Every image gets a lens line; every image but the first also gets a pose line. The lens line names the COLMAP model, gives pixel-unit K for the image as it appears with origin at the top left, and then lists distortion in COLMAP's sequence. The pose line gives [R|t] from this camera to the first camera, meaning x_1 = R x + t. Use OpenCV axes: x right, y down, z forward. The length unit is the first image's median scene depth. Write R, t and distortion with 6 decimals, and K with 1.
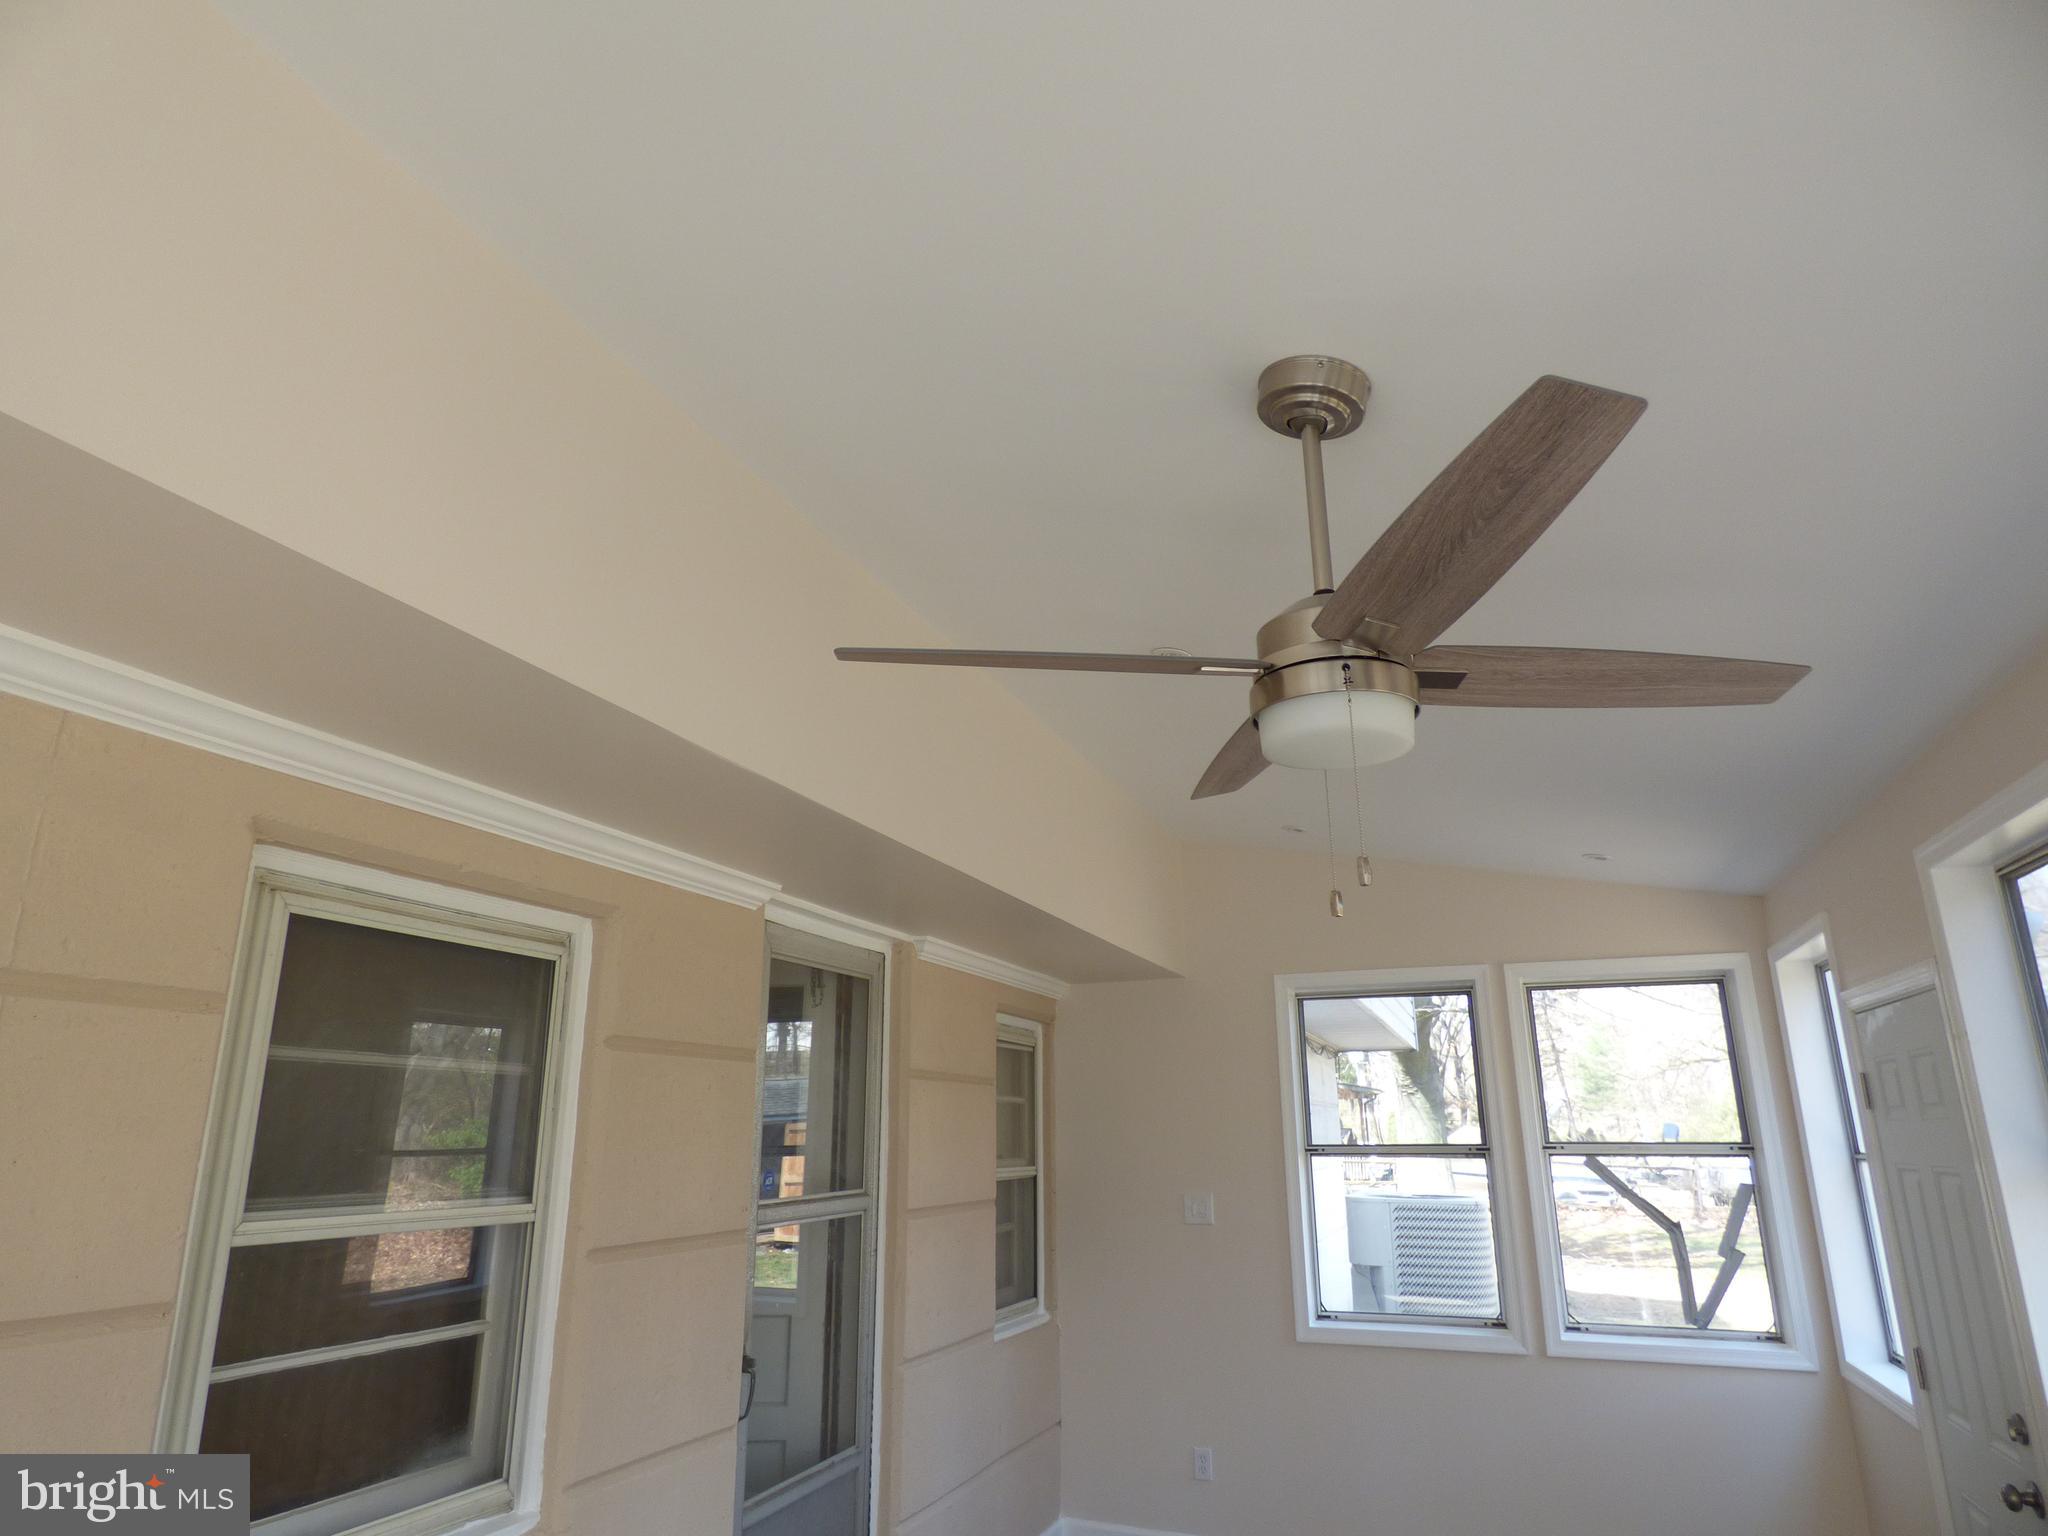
lens RADIAL K [[1226.4, 0, 1018.7], [0, 1226.4, 771.3], [0, 0, 1]] dist [-0.005056, 0.000622]
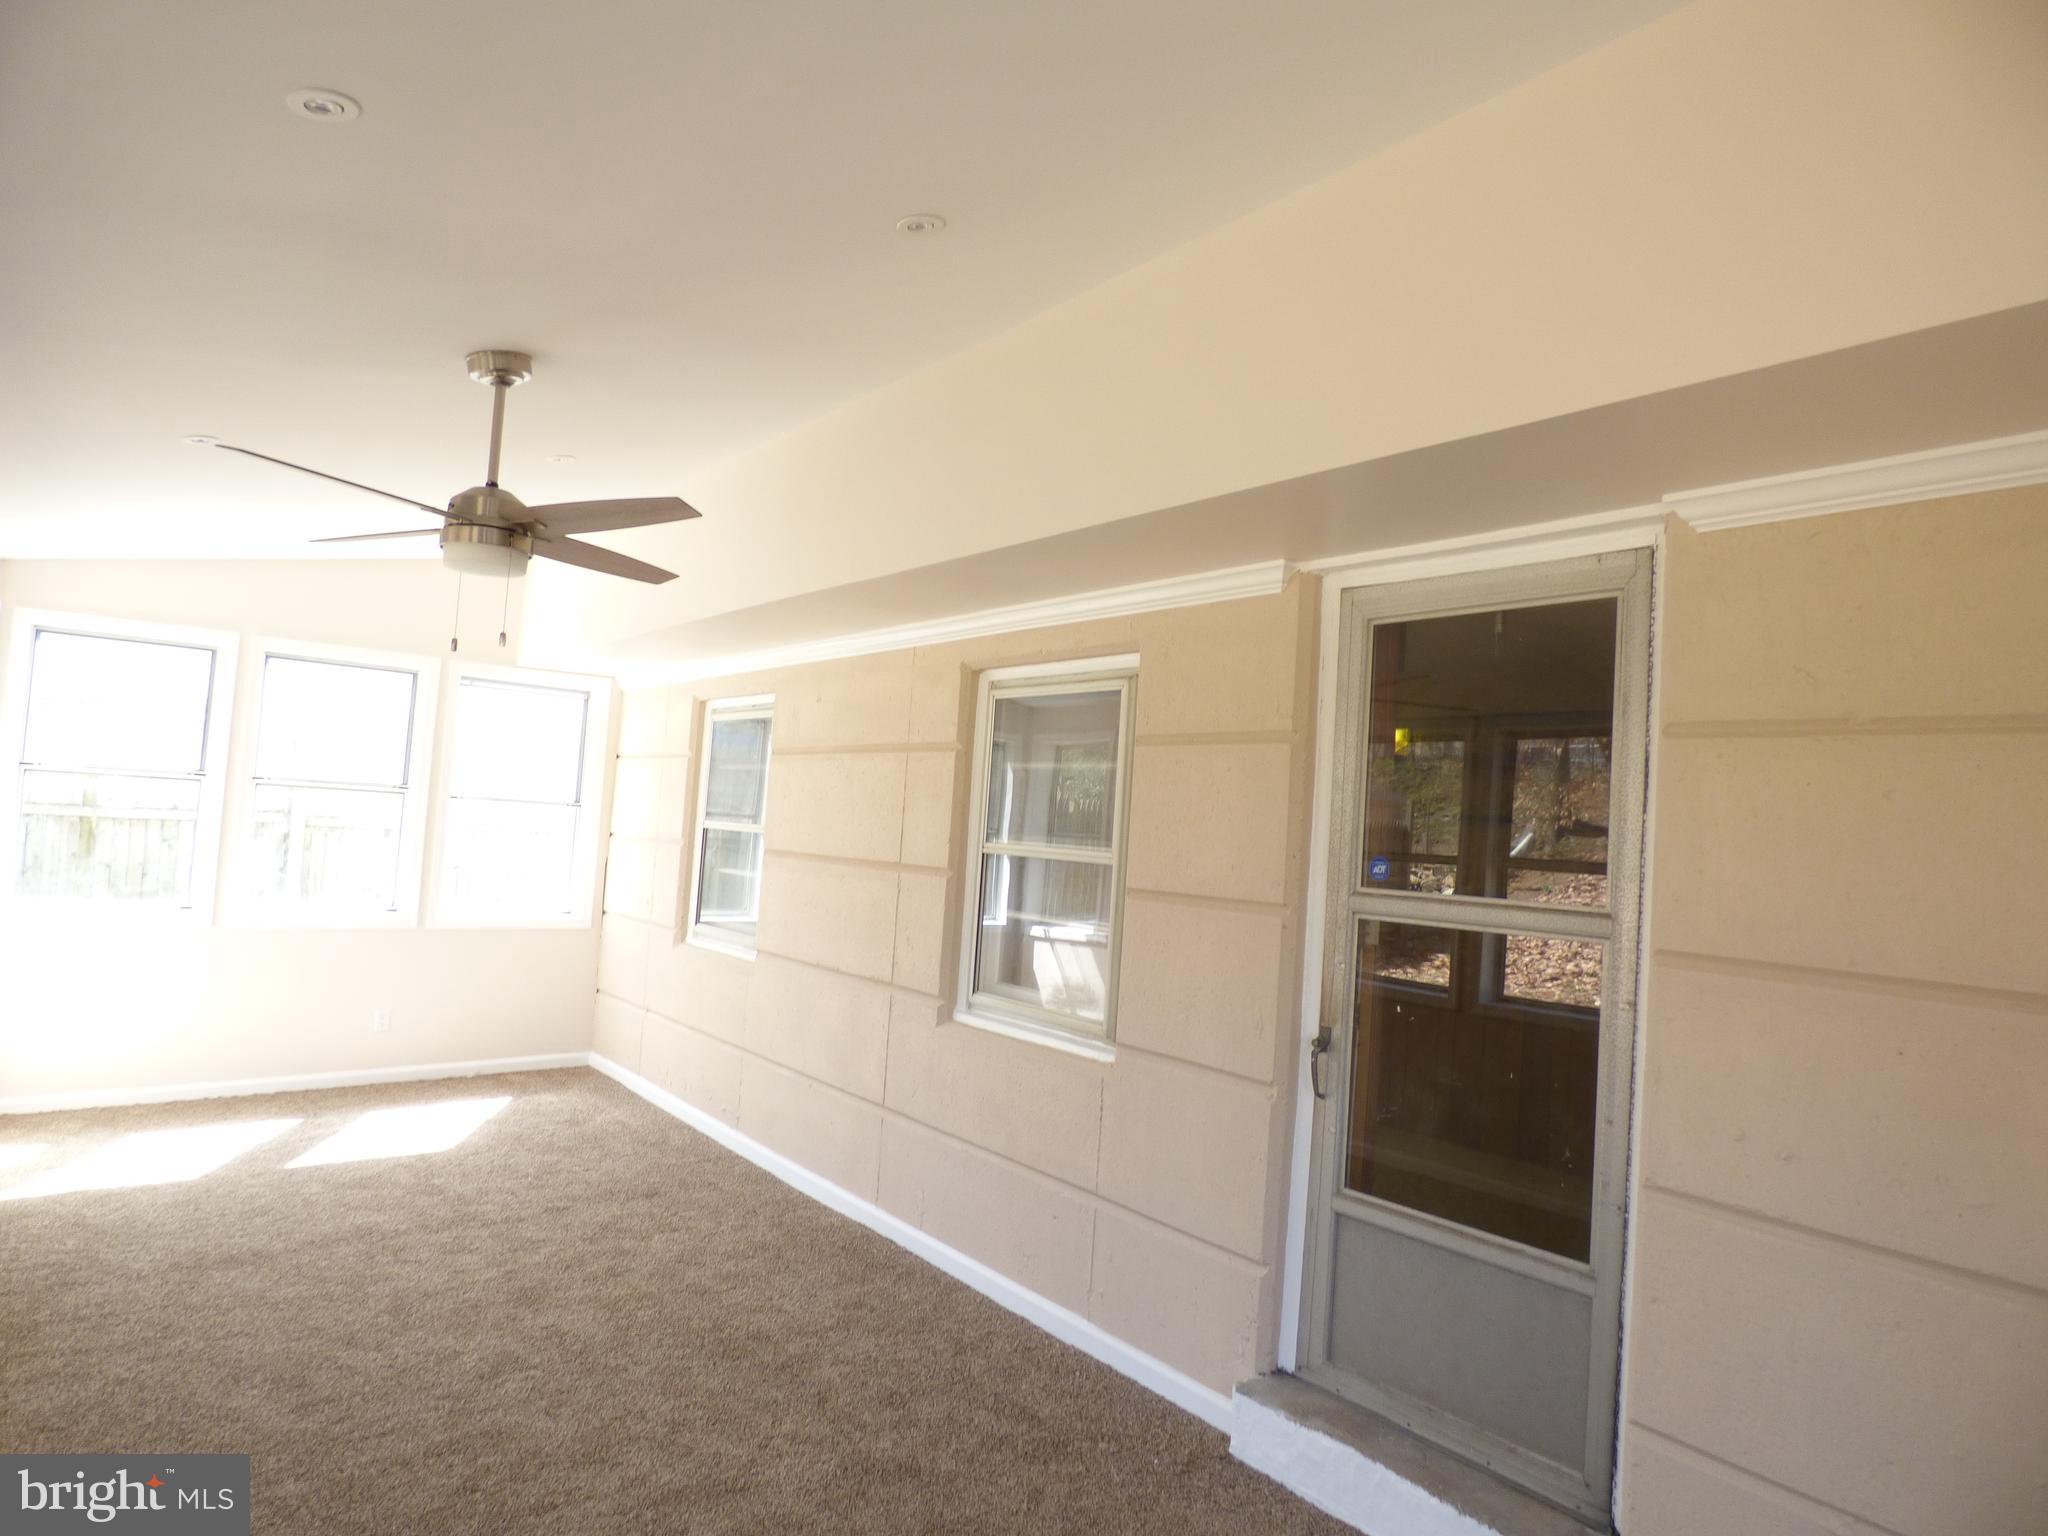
lens RADIAL K [[1226.4, 0, 1018.7], [0, 1226.4, 771.3], [0, 0, 1]] dist [-0.005056, 0.000622]
pose [[-0.520996, -0.080172, -0.849786, 0.530336], [0.175595, 0.964218, -0.198623, 0.304408], [0.835302, -0.252700, -0.488276, 0.946358]]
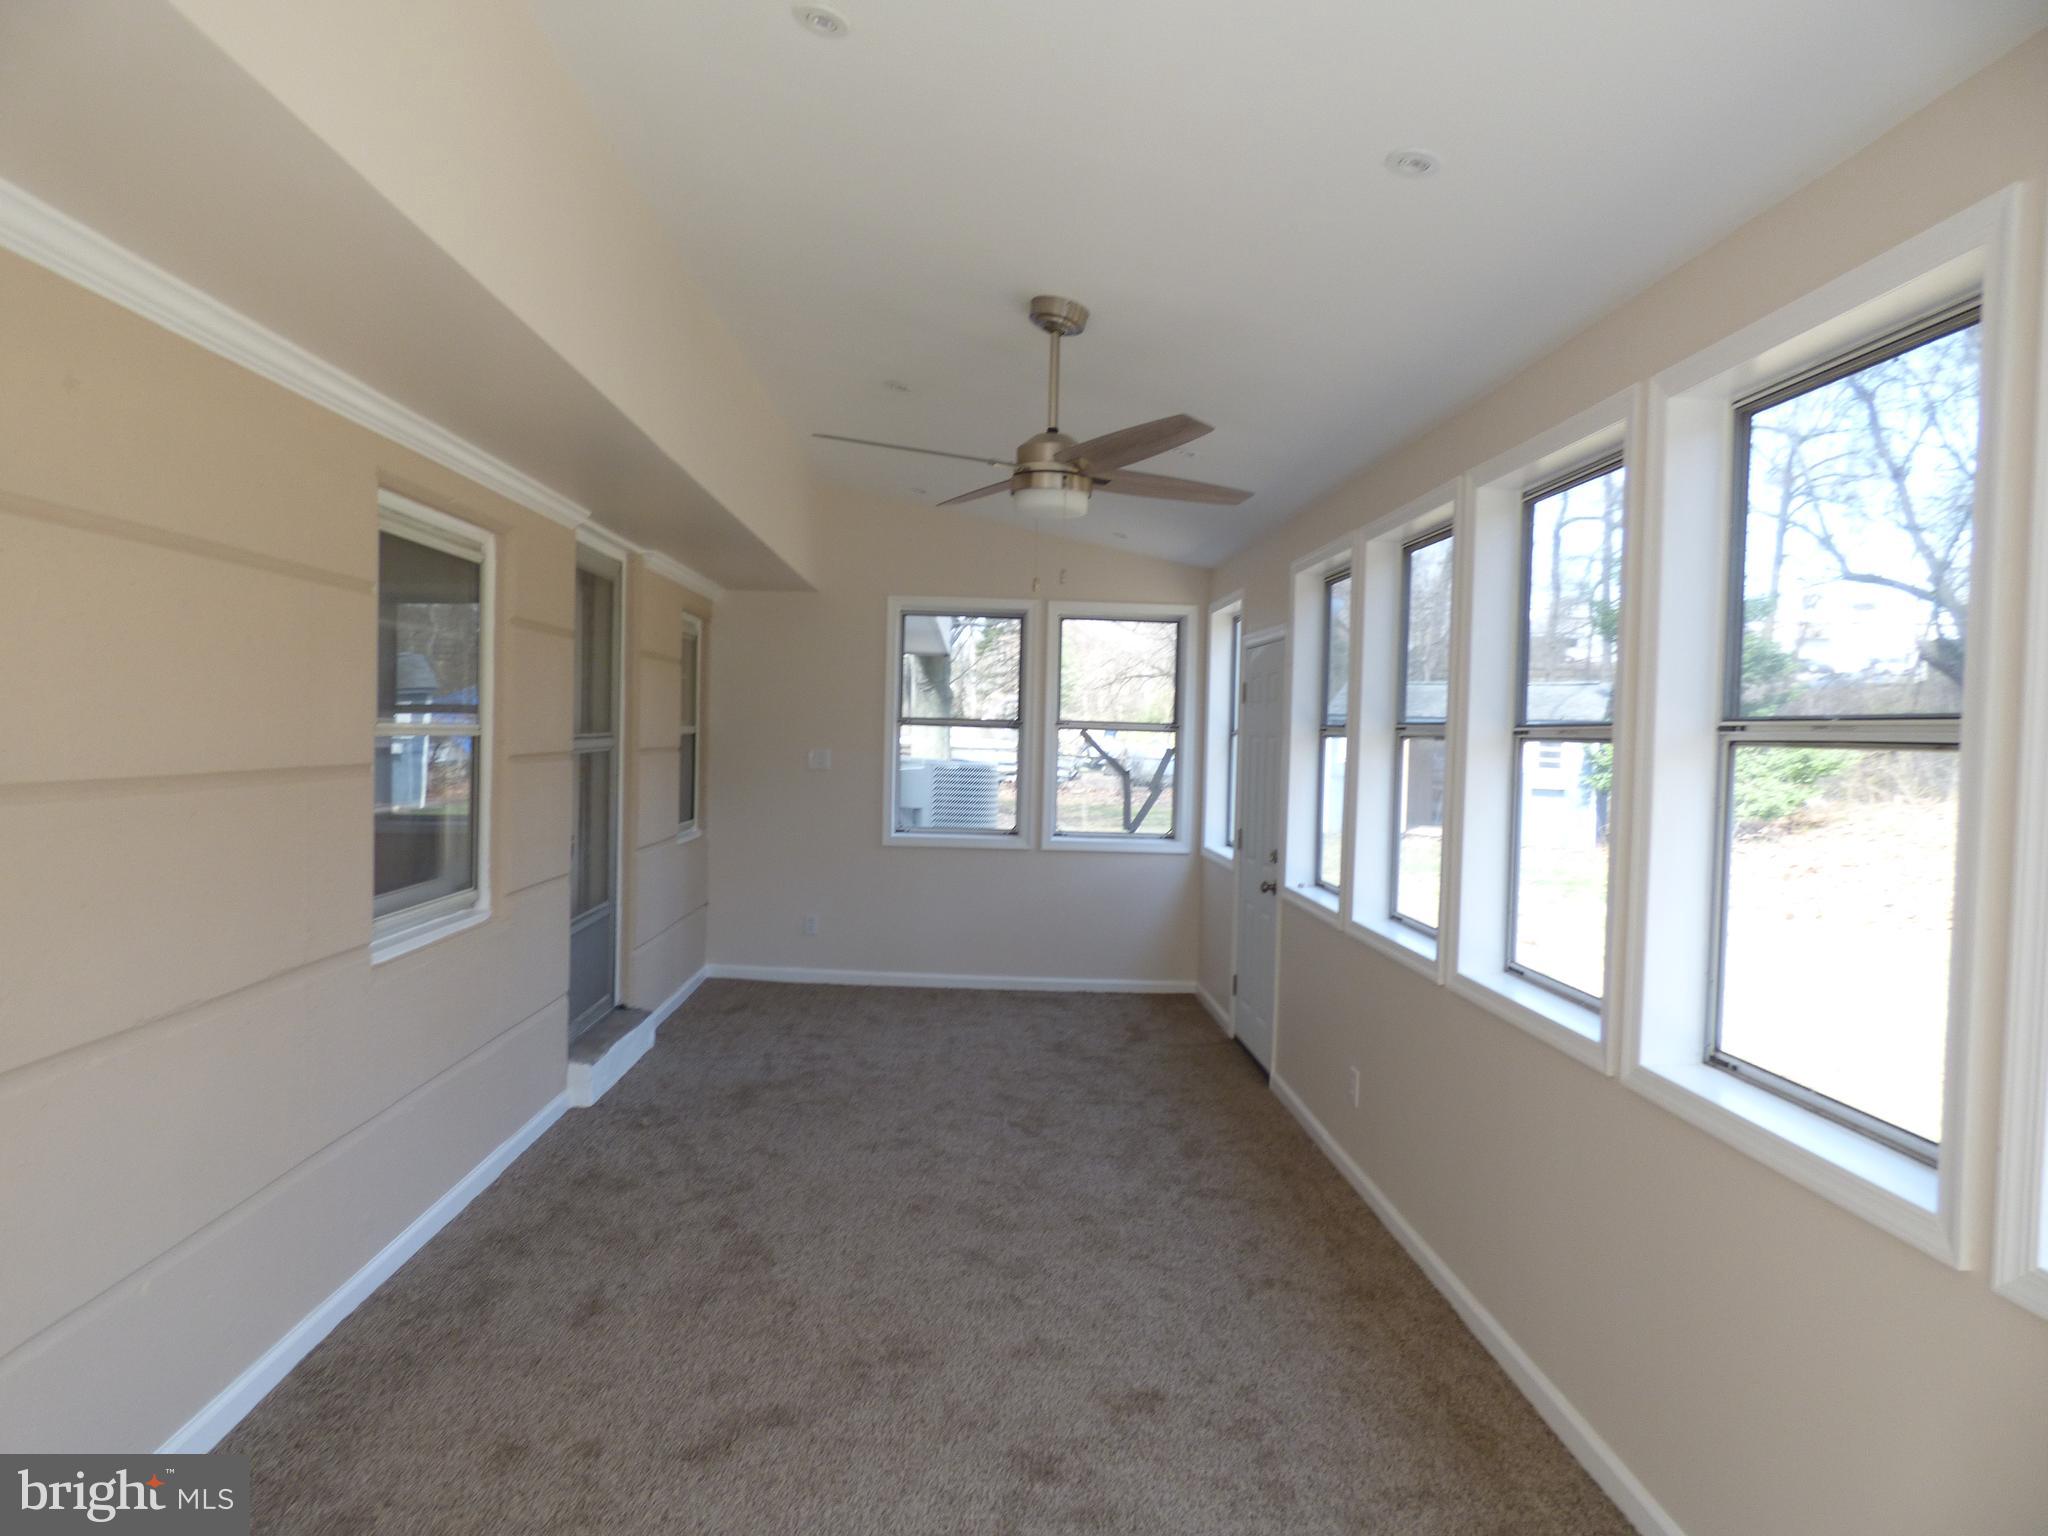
lens RADIAL K [[1229.0, 0, 1024.0], [0, 1229.0, 768.0], [0, 0, 1]] dist [-0.006442, 0.000379]
pose [[0.917988, 0.017085, 0.396240, -0.221923], [-0.141511, 0.947422, 0.286995, -0.074006], [-0.370504, -0.319531, 0.872139, -0.345053]]
